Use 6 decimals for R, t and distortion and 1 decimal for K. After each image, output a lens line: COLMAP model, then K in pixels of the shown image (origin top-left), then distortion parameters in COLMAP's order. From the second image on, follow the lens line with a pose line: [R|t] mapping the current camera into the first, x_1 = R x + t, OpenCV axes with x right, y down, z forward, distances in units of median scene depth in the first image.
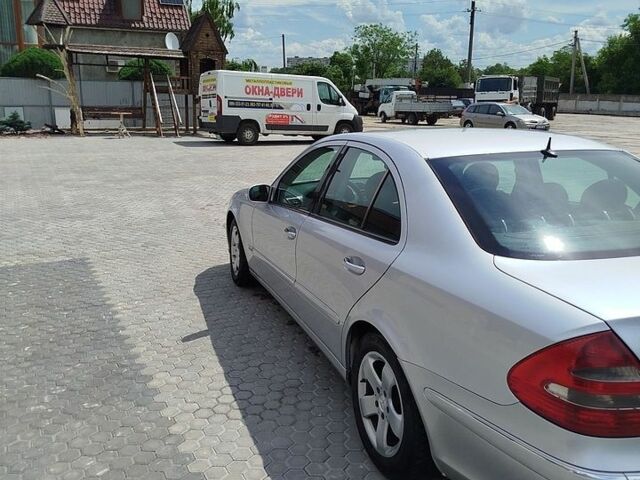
lens RADIAL K [[588.3, 0, 320.0], [0, 588.3, 240.0], [0, 0, 1]] dist [0.098302, -0.163103]
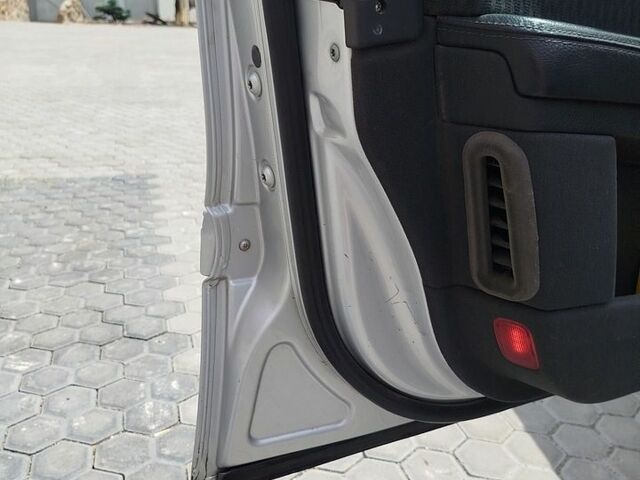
lens RADIAL K [[588.3, 0, 320.0], [0, 588.3, 240.0], [0, 0, 1]] dist [0.098302, -0.163103]
pose [[0.984238, 0.081393, -0.157004, -0.141063], [-0.061797, 0.990117, 0.125891, 0.010976], [0.165699, -0.114204, 0.979541, 0.424983]]
